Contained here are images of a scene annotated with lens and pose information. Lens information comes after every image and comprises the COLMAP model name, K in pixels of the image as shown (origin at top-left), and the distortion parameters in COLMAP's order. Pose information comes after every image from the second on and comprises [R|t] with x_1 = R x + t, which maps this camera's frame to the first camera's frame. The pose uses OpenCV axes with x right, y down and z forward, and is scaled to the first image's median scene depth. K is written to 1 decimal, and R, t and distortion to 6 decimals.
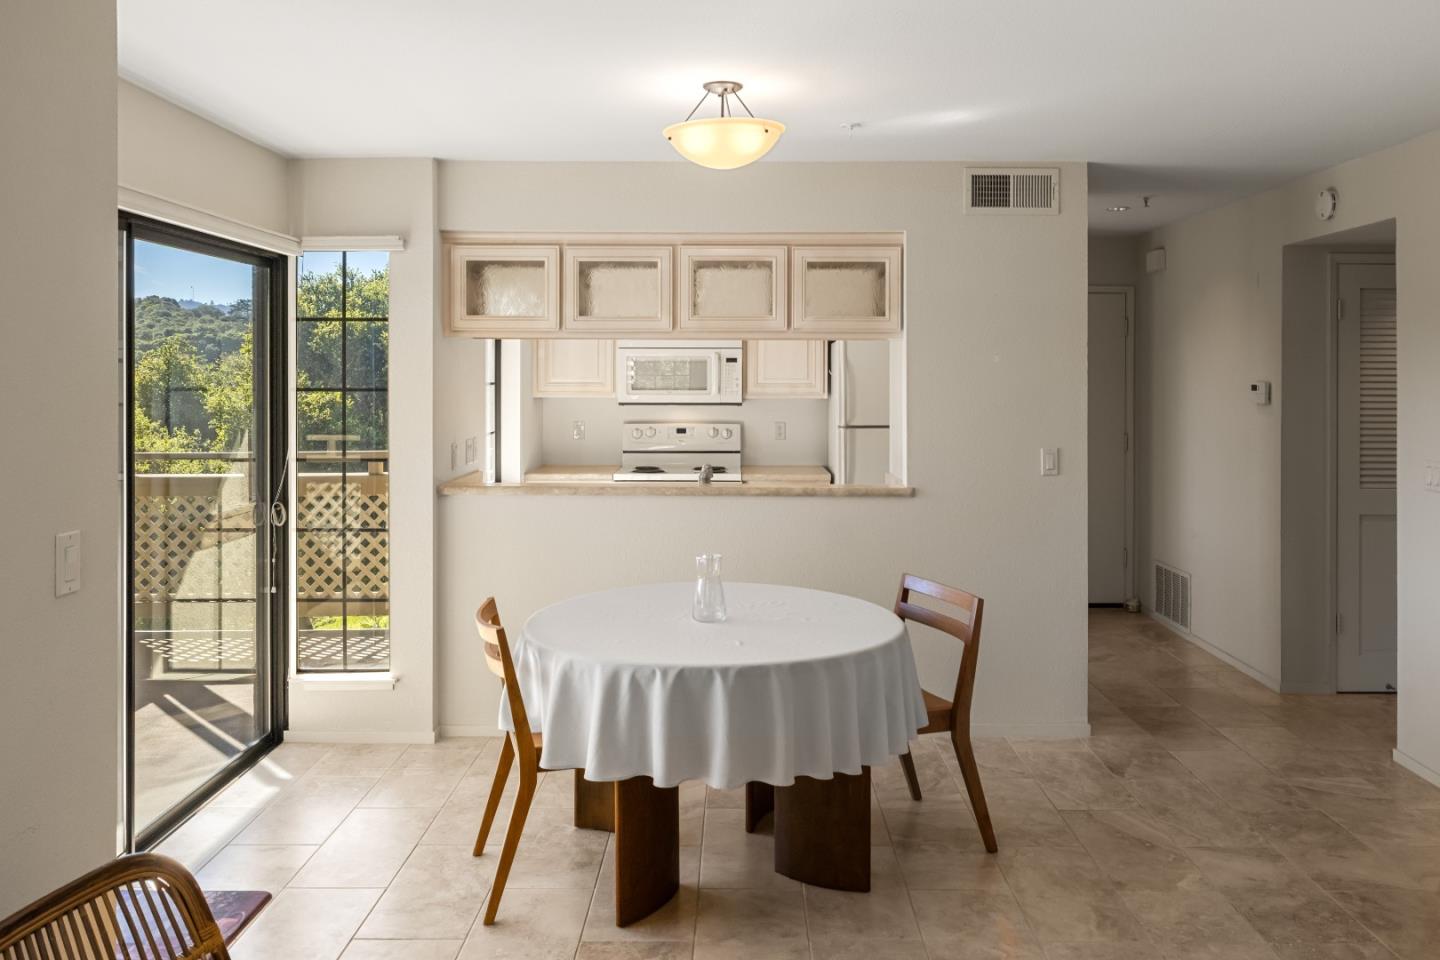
lens RADIAL K [[1160.4, 0, 740.2], [0, 1160.4, 372.6], [0, 0, 1]] dist [-0.000047, 0.001926]
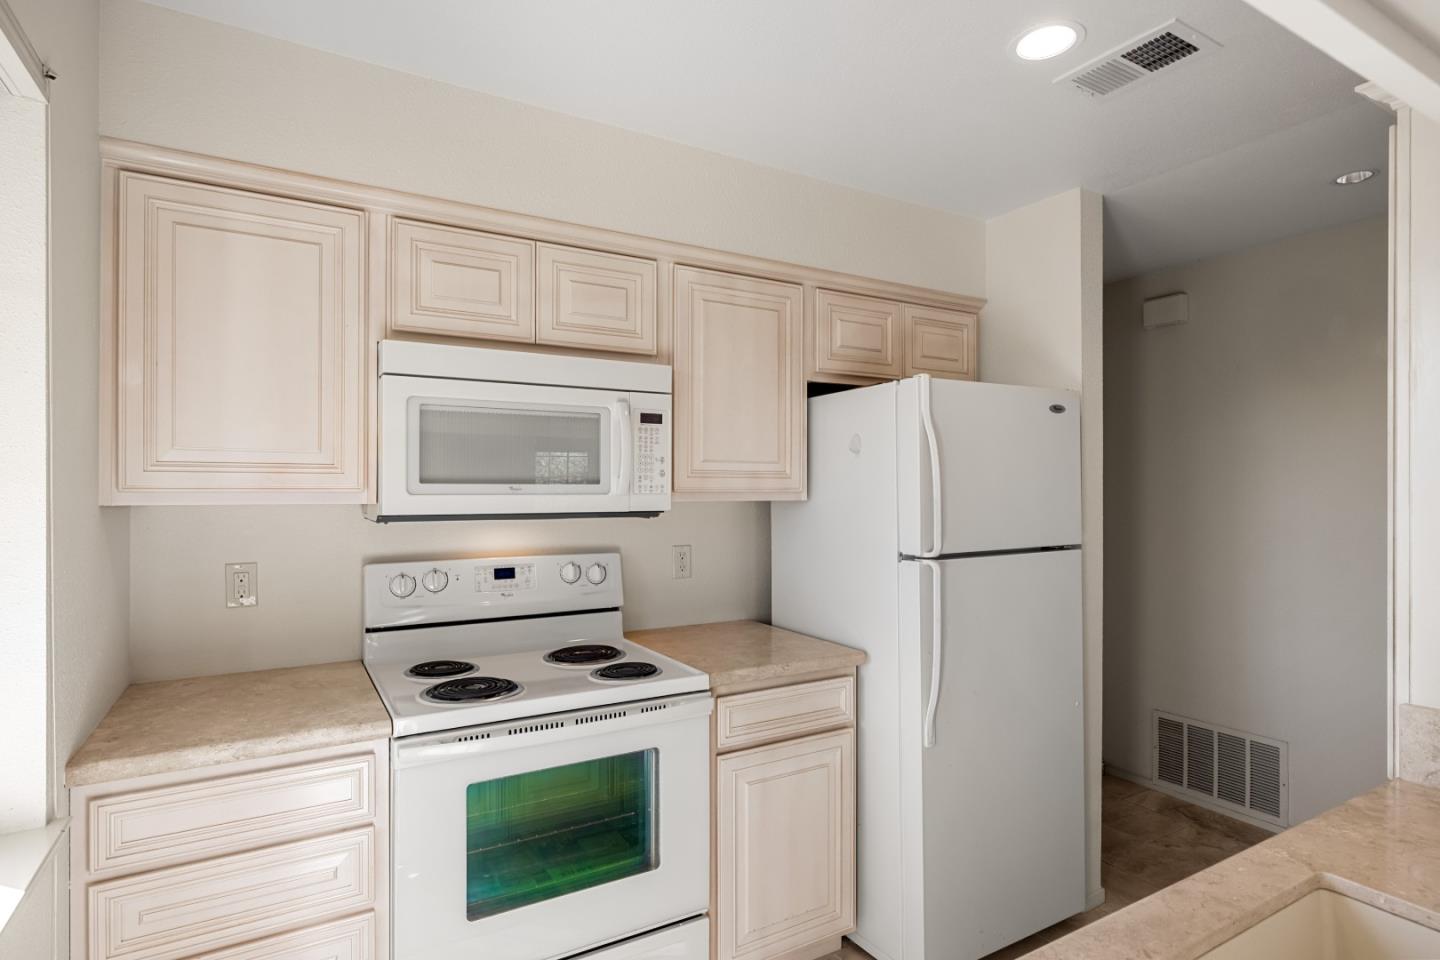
lens RADIAL K [[761.2, 0, 723.3], [0, 761.2, 486.9], [0, 0, 1]] dist [-0.001232, -0.000241]
pose [[0.862219, -0.002523, 0.506530, -0.135562], [0.001036, 0.999994, 0.003218, 0.015414], [-0.506535, -0.002250, 0.862216, 0.726581]]
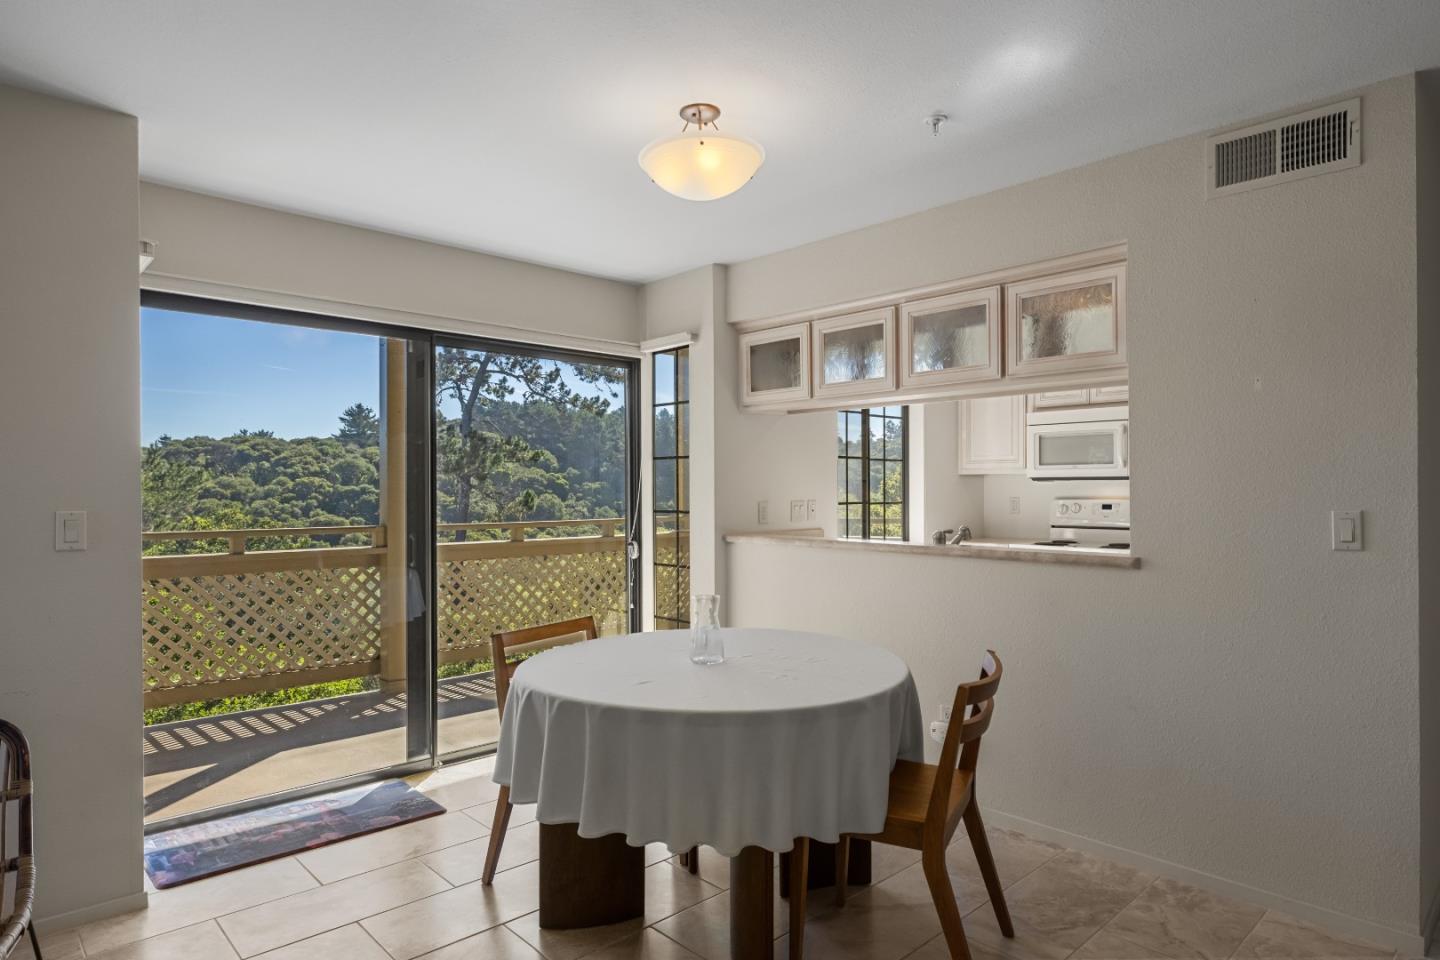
lens RADIAL K [[844.1, 0, 713.1], [0, 844.1, 488.3], [0, 0, 1]] dist [-0.006400, -0.000157]
pose [[0.680280, -0.004467, -0.732939, 0.261728], [0.004273, 0.999989, -0.002128, 0.035909], [0.732940, -0.001684, 0.680291, 0.272302]]
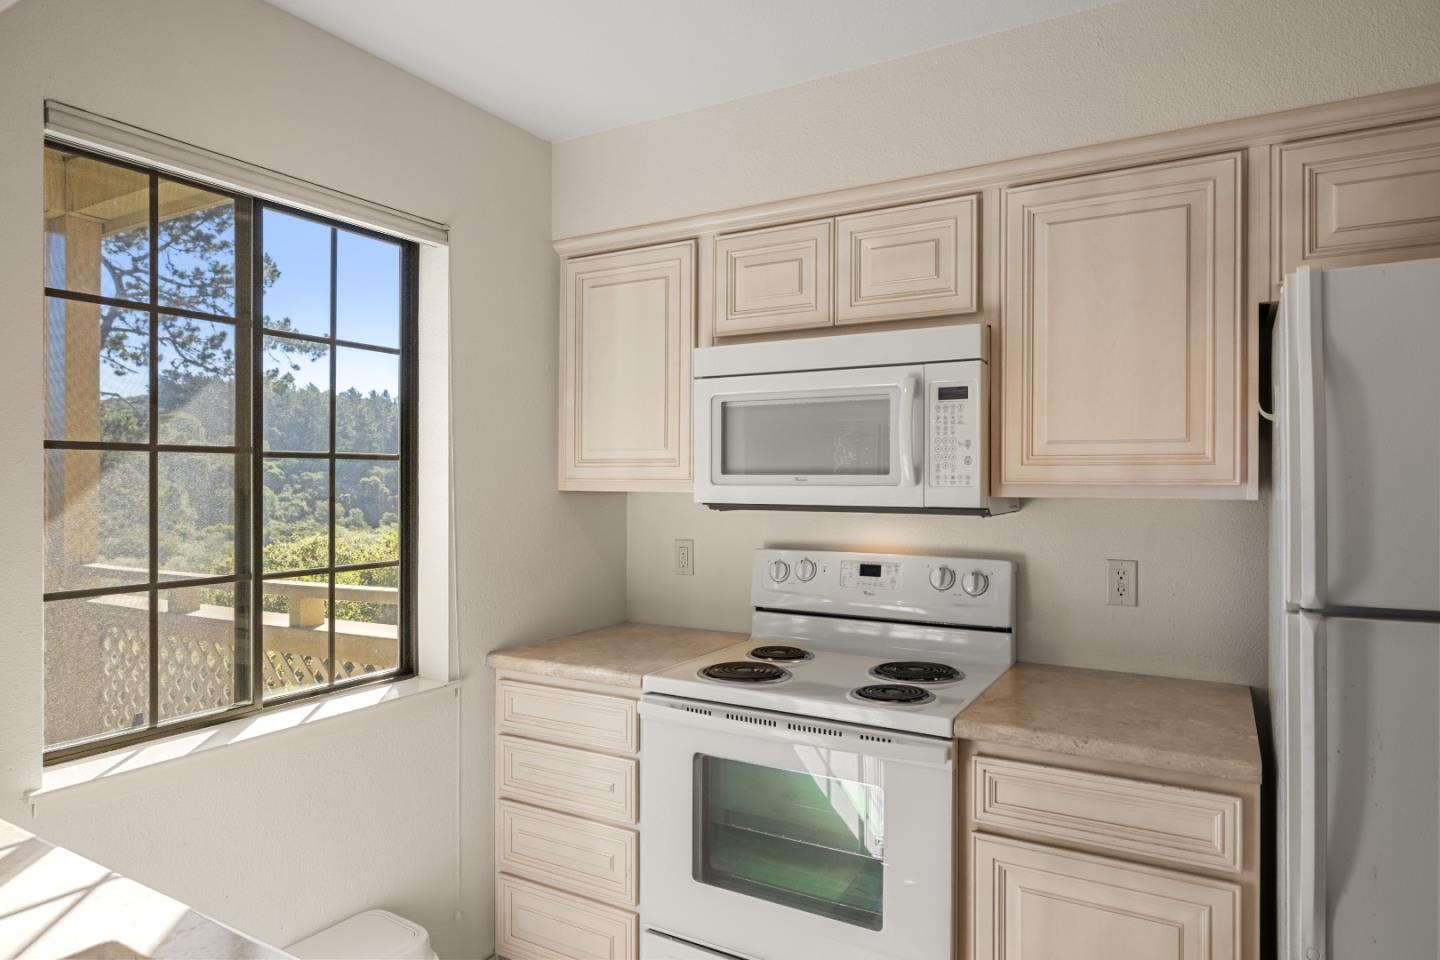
lens RADIAL K [[867.1, 0, 720.0], [0, 867.1, 480.0], [0, 0, 1]] dist [0.002905, 0.000711]
pose [[0.861286, -0.000999, -0.508119, 0.069492], [0.000333, 0.999999, -0.001401, 0.017446], [0.508120, 0.001038, 0.861286, 0.723788]]
